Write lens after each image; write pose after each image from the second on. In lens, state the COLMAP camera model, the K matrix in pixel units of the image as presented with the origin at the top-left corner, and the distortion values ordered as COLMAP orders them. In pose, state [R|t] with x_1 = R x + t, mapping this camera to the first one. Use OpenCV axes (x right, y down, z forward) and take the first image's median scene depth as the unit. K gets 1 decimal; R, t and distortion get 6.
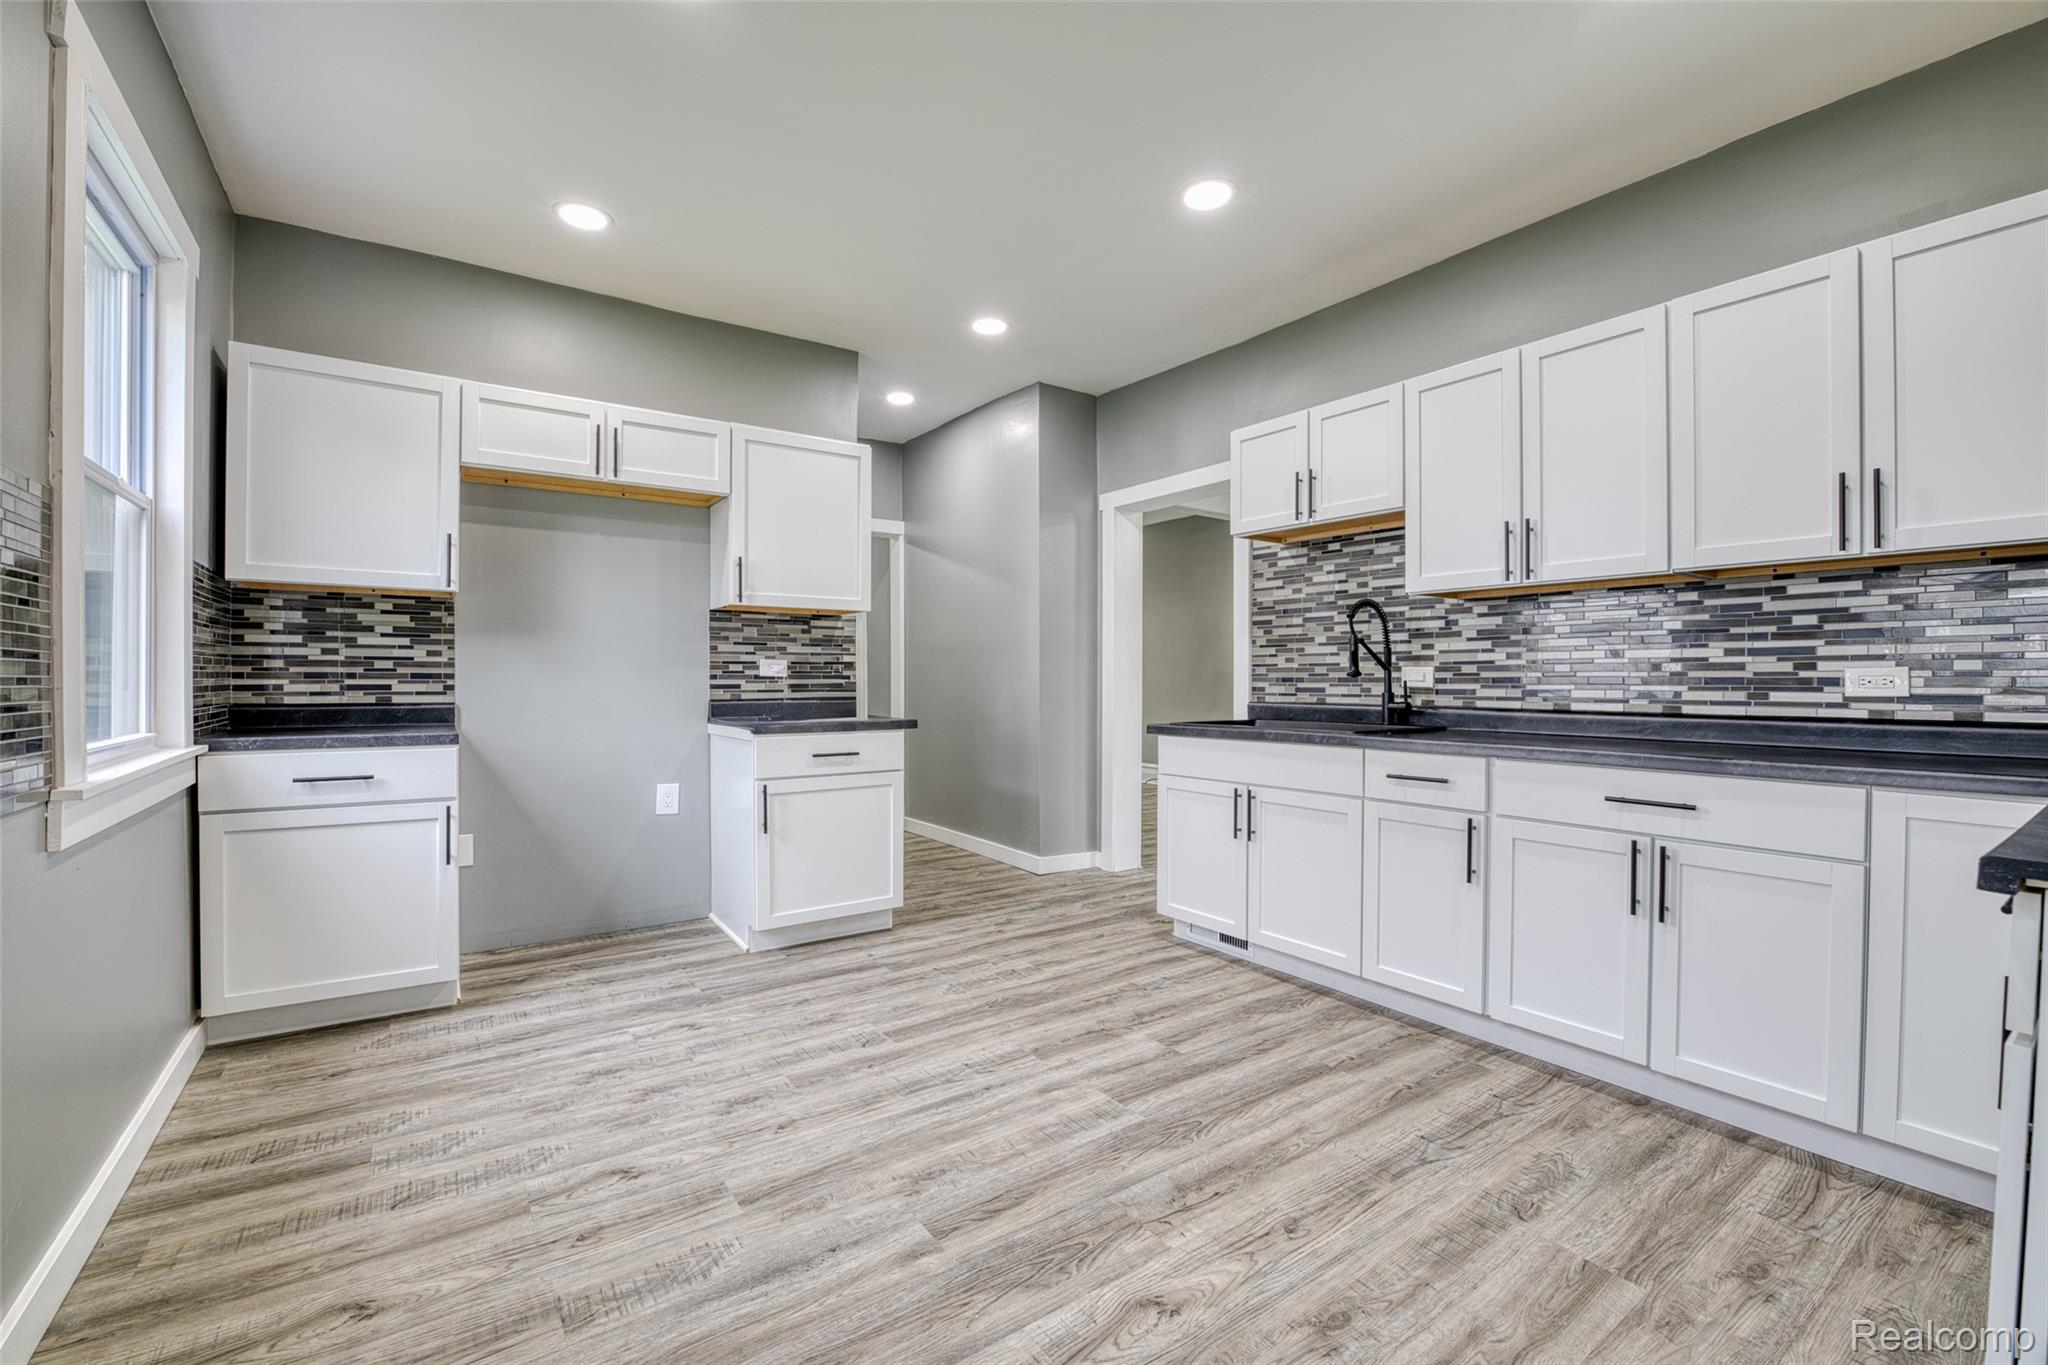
lens RADIAL K [[861.8, 0, 1013.5], [0, 861.8, 670.5], [0, 0, 1]] dist [-0.025223, 0.000748]
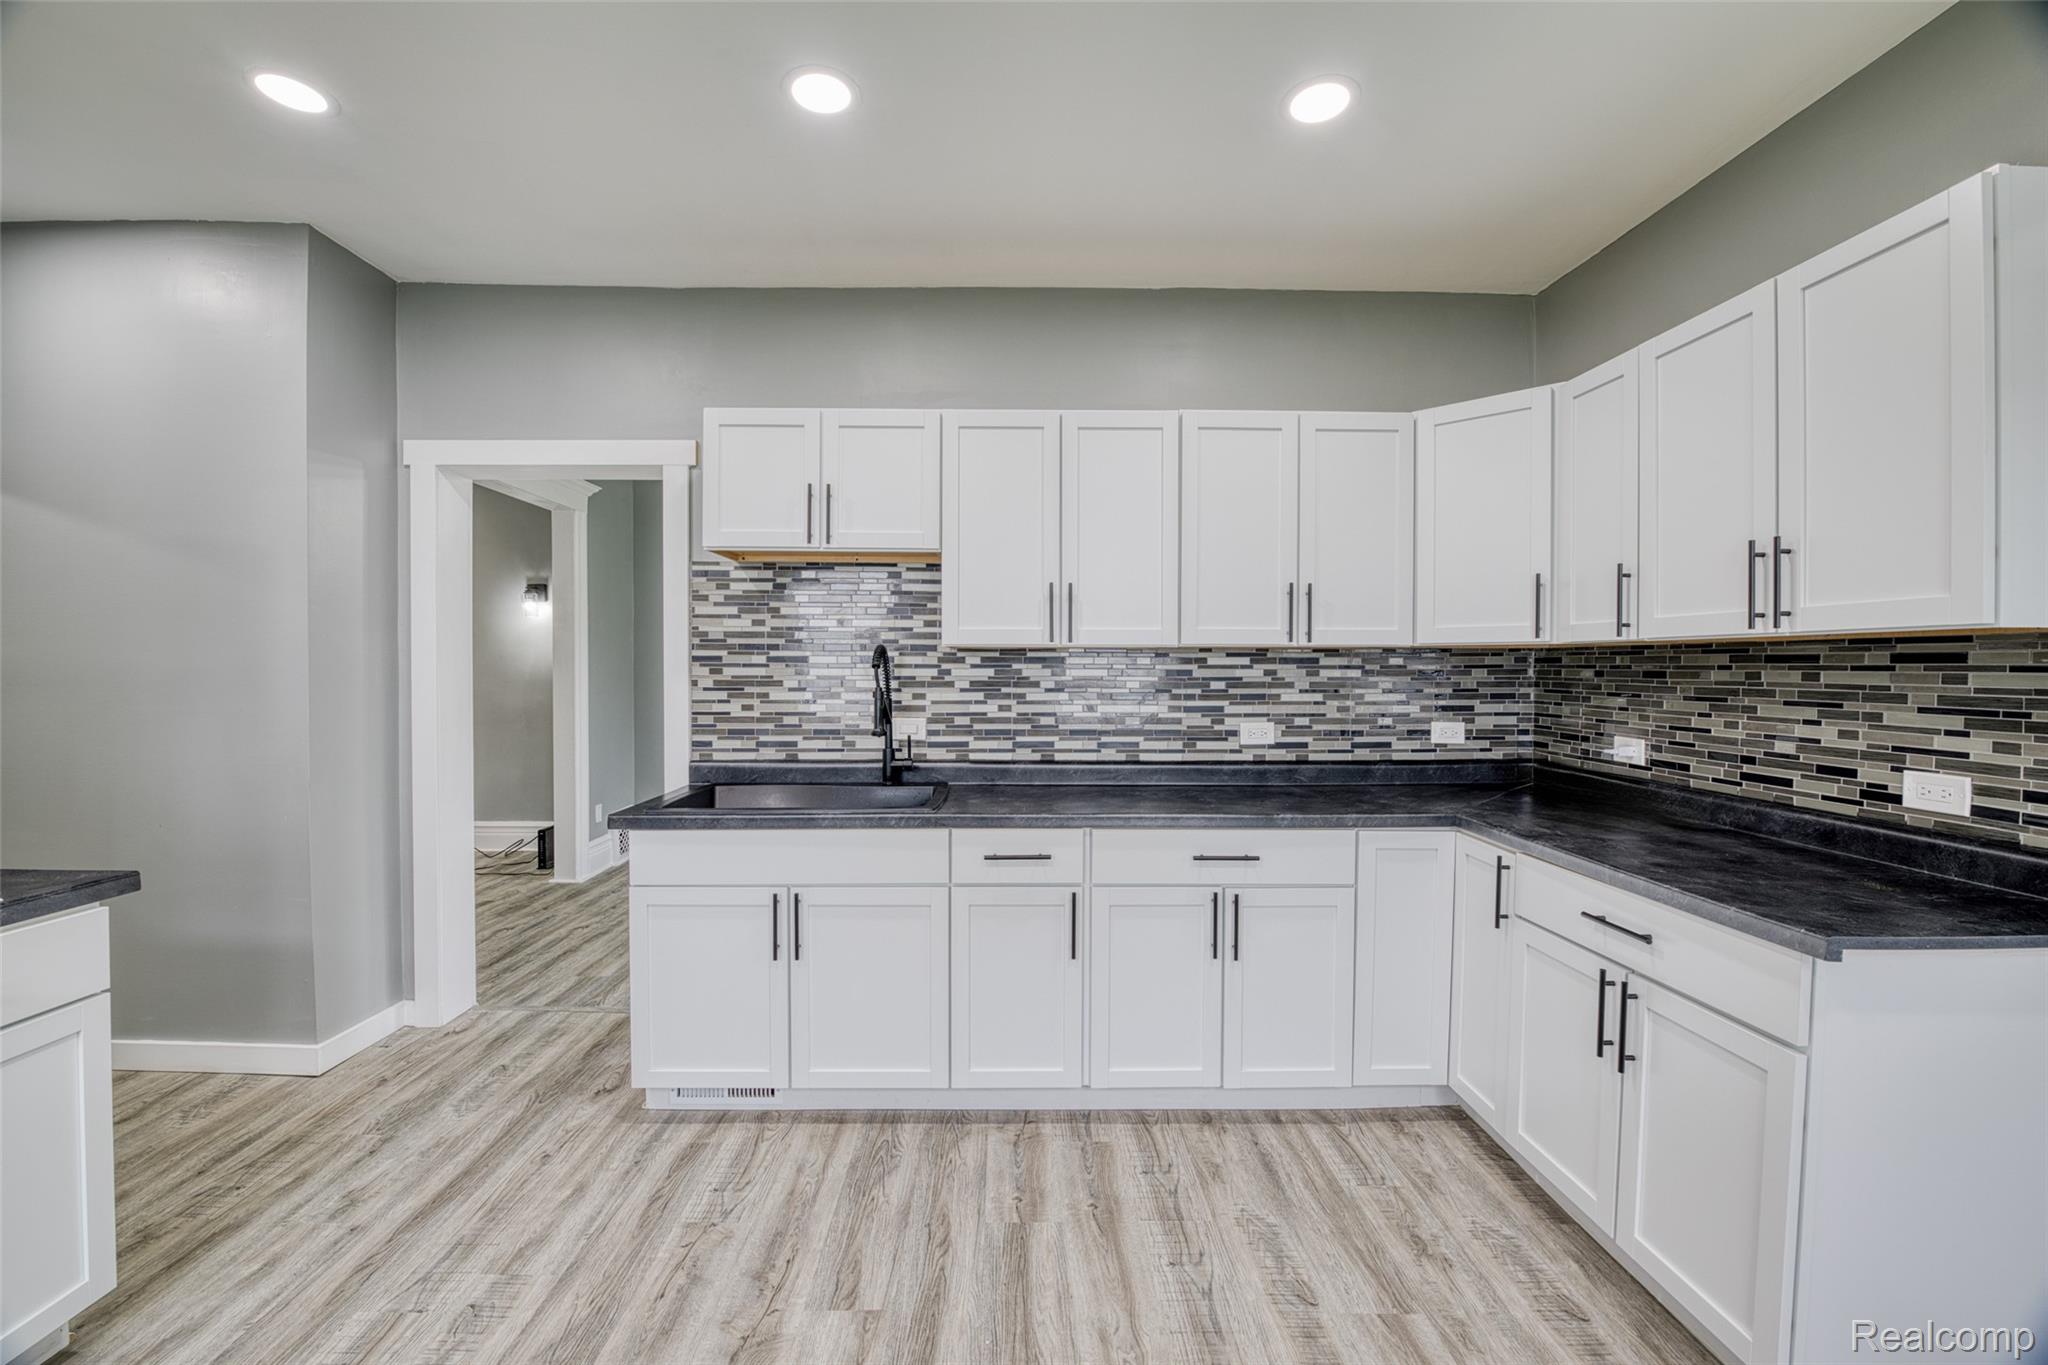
lens RADIAL K [[861.8, 0, 1013.5], [0, 861.8, 670.5], [0, 0, 1]] dist [-0.025223, 0.000748]
pose [[0.556955, -0.000760, 0.830542, -0.253424], [-0.015620, 0.999813, 0.011389, -0.071860], [-0.830396, -0.019316, 0.556839, 0.410128]]
